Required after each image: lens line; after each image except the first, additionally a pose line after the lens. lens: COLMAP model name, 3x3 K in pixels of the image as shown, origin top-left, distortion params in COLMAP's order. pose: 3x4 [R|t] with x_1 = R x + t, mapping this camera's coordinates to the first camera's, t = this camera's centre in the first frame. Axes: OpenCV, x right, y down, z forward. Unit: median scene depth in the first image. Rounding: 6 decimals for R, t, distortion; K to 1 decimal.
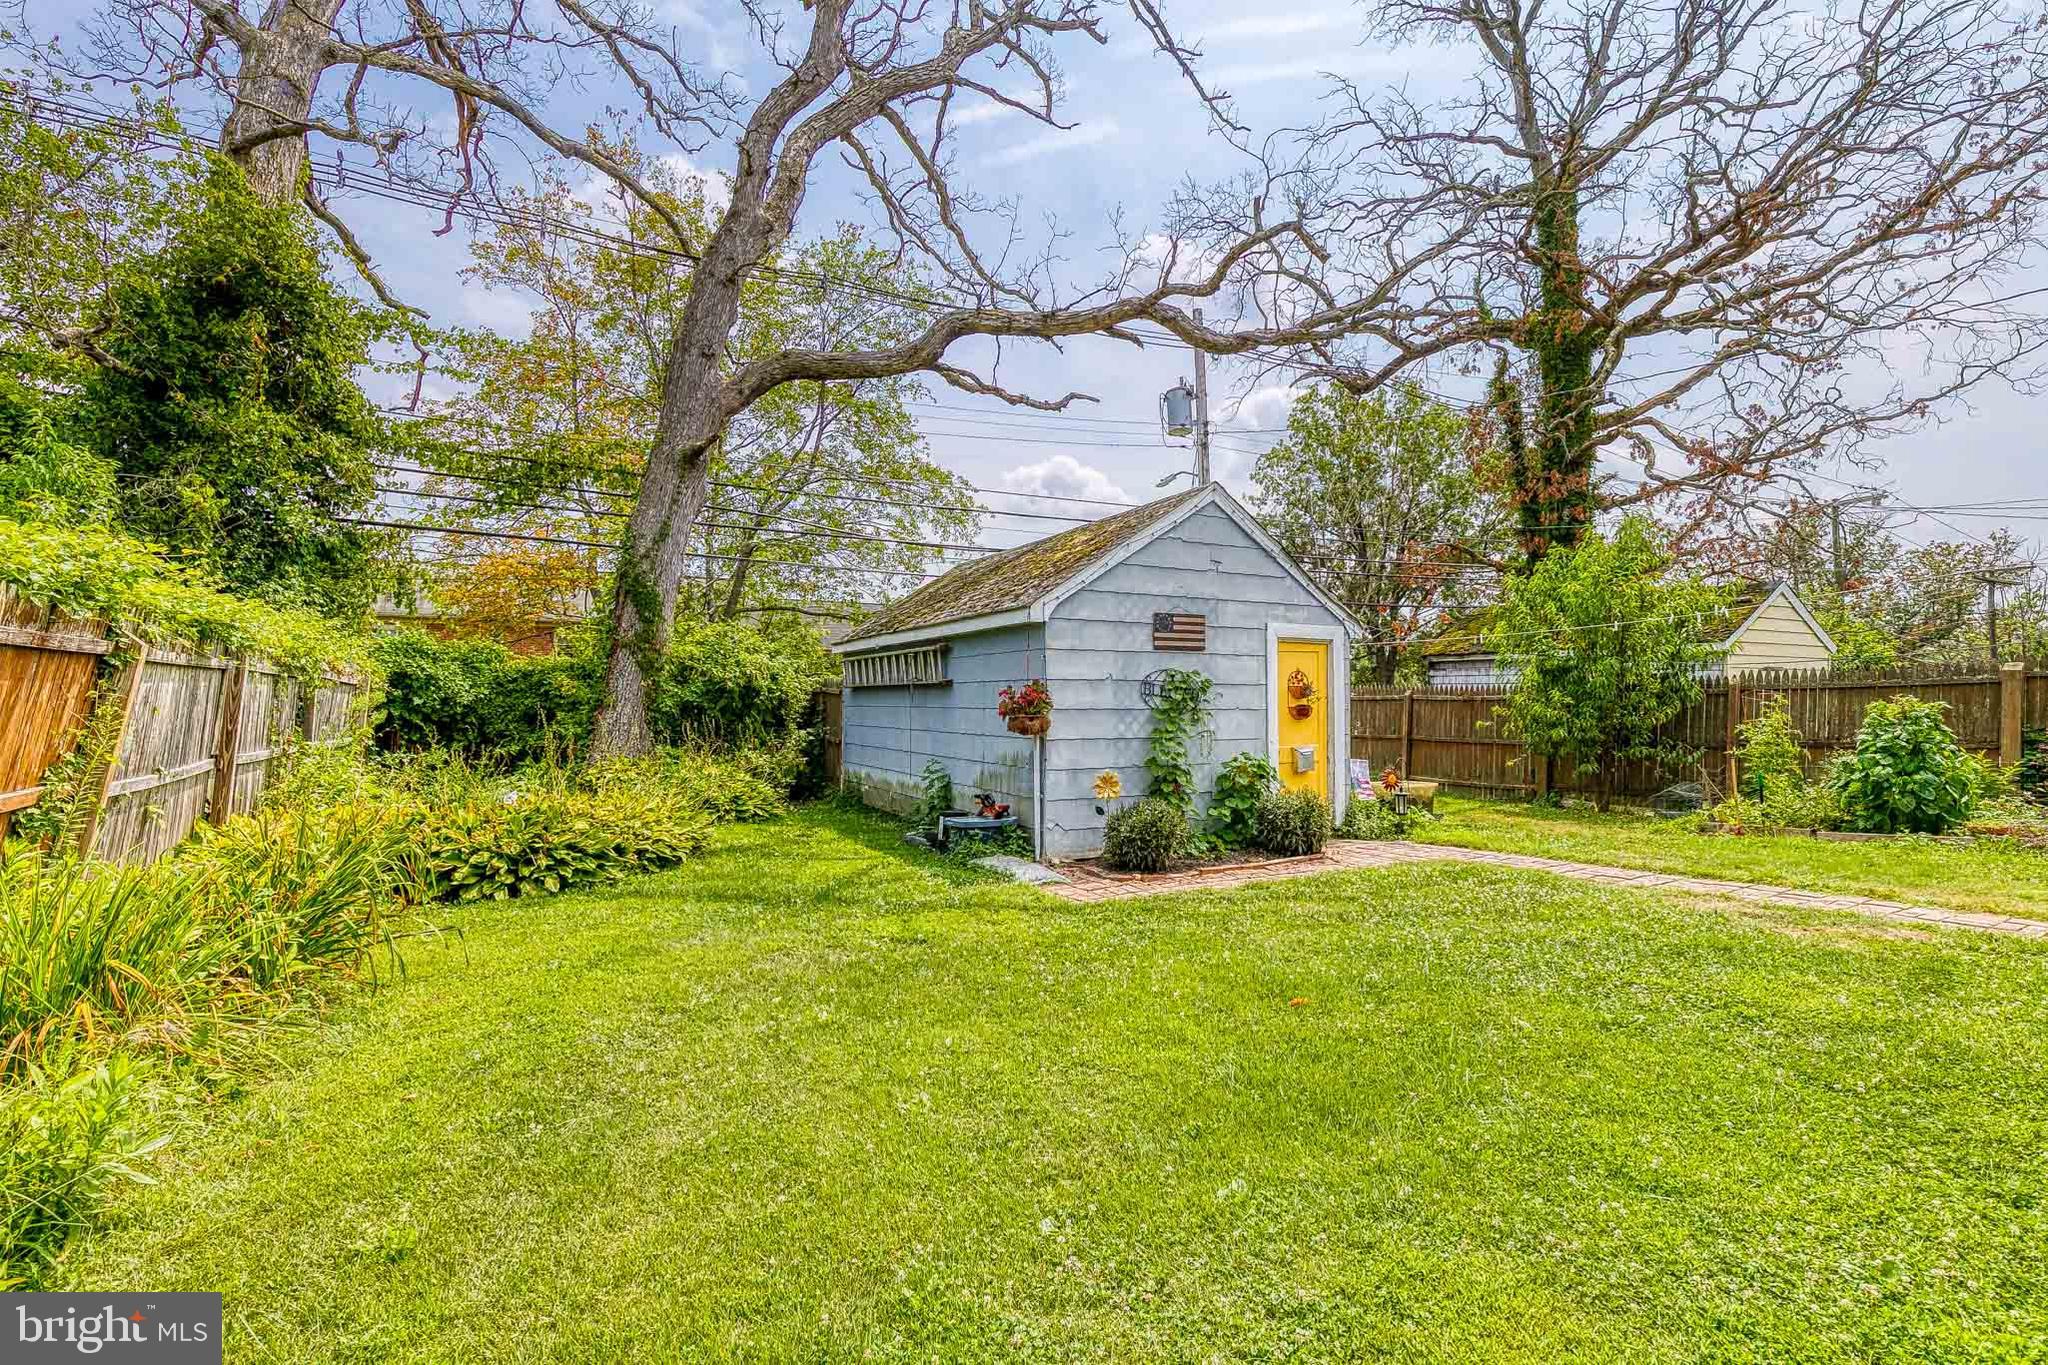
lens RADIAL K [[933.0, 0, 1041.1], [0, 933.0, 690.5], [0, 0, 1]] dist [0.004889, -0.000419]
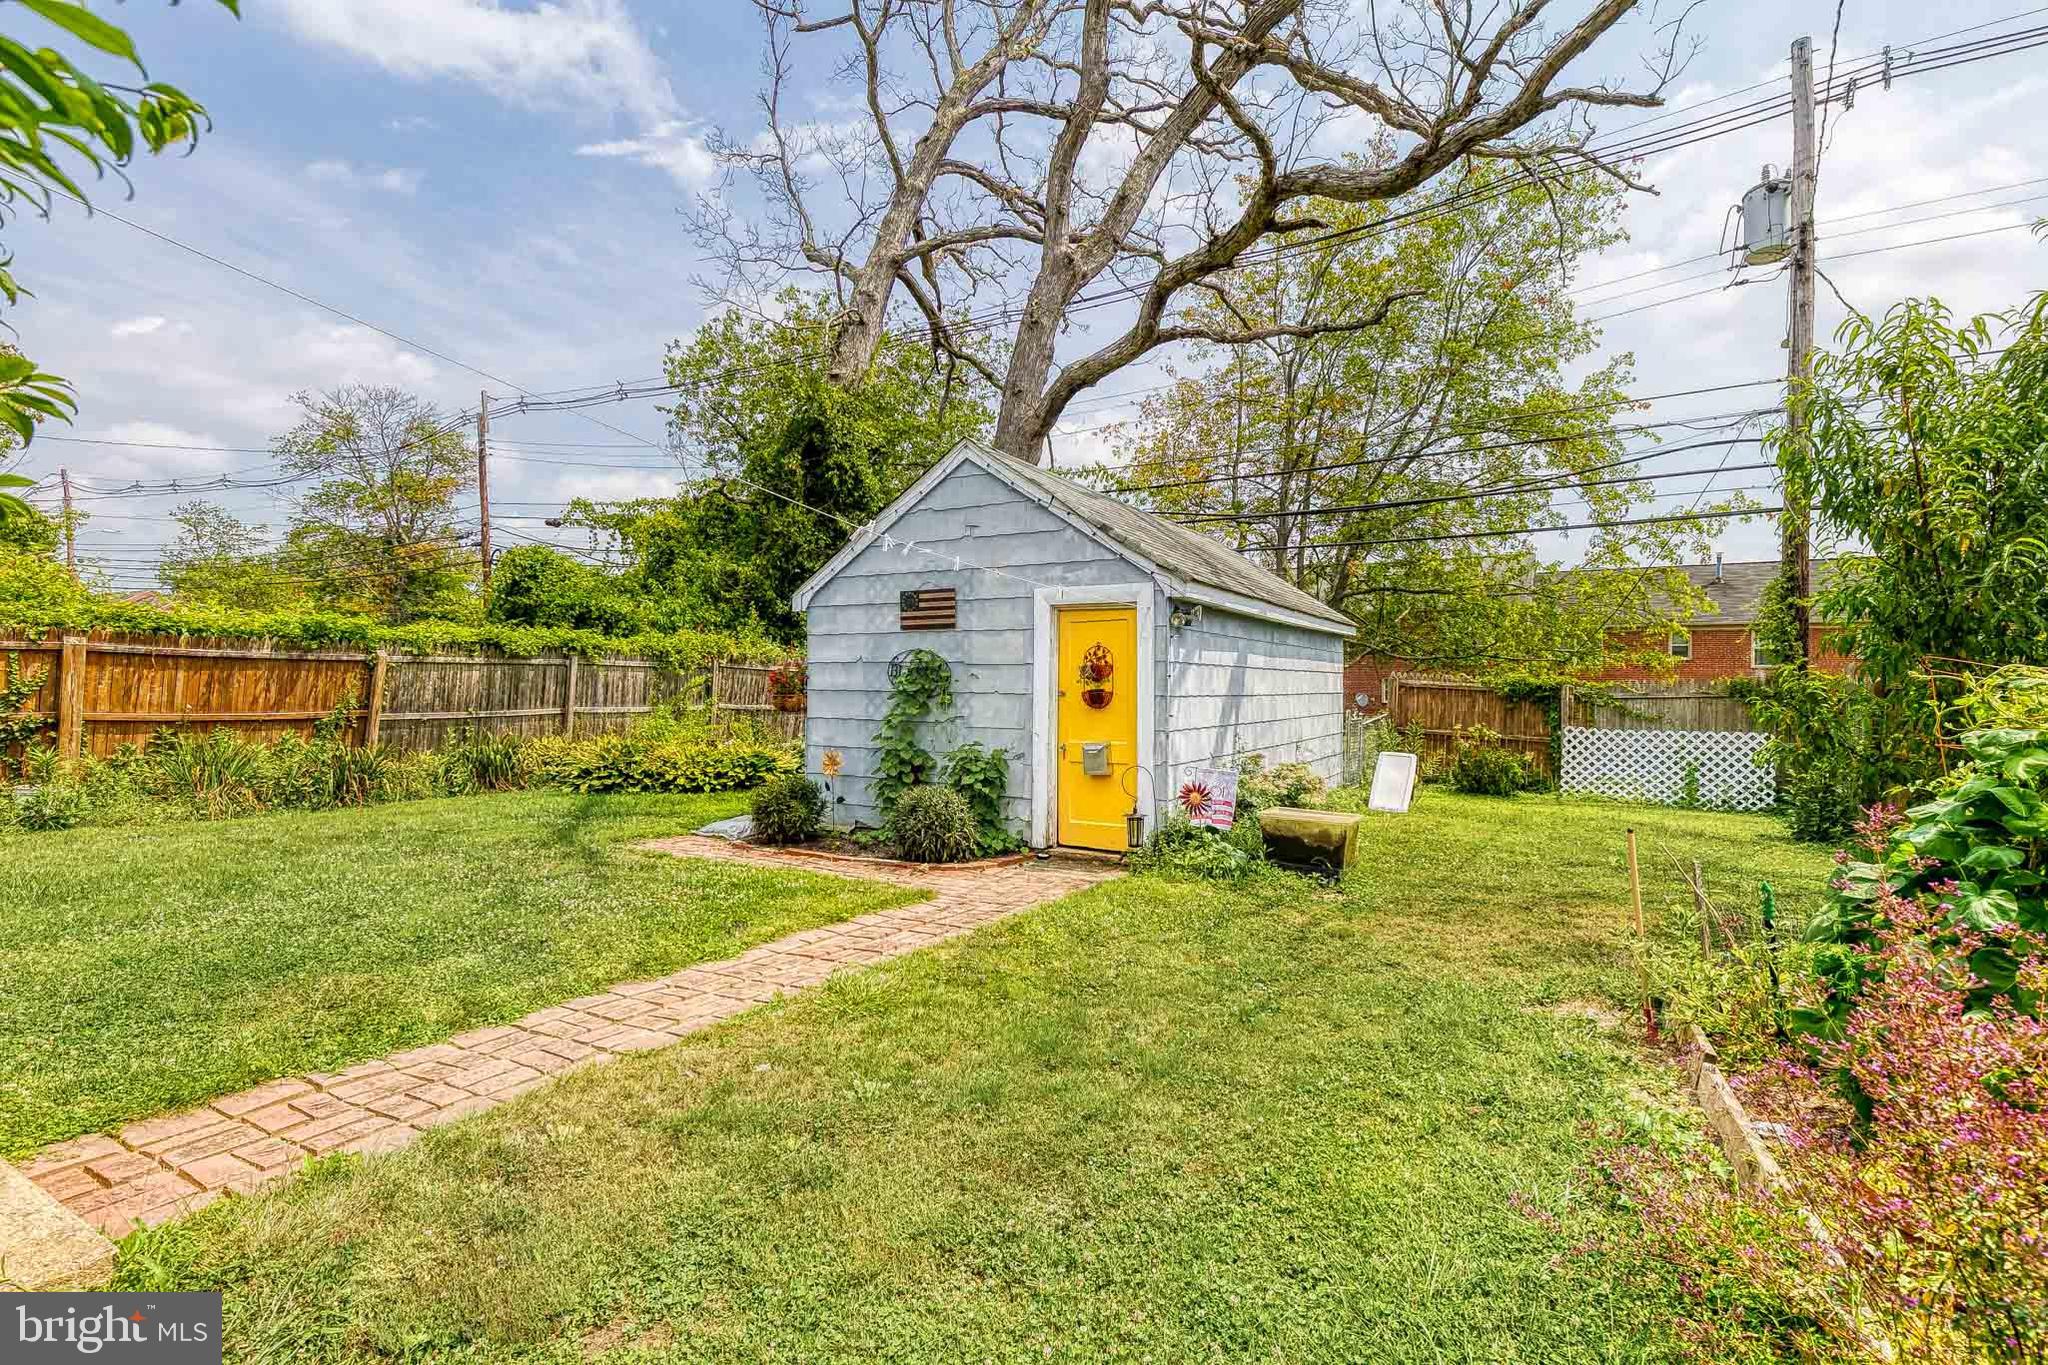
lens RADIAL K [[933.0, 0, 1041.1], [0, 933.0, 690.5], [0, 0, 1]] dist [0.004889, -0.000419]
pose [[0.517185, 0.008787, -0.855828, 0.952265], [0.001854, 0.999933, 0.011387, 0.007575], [0.855871, -0.007476, 0.517135, 0.580425]]
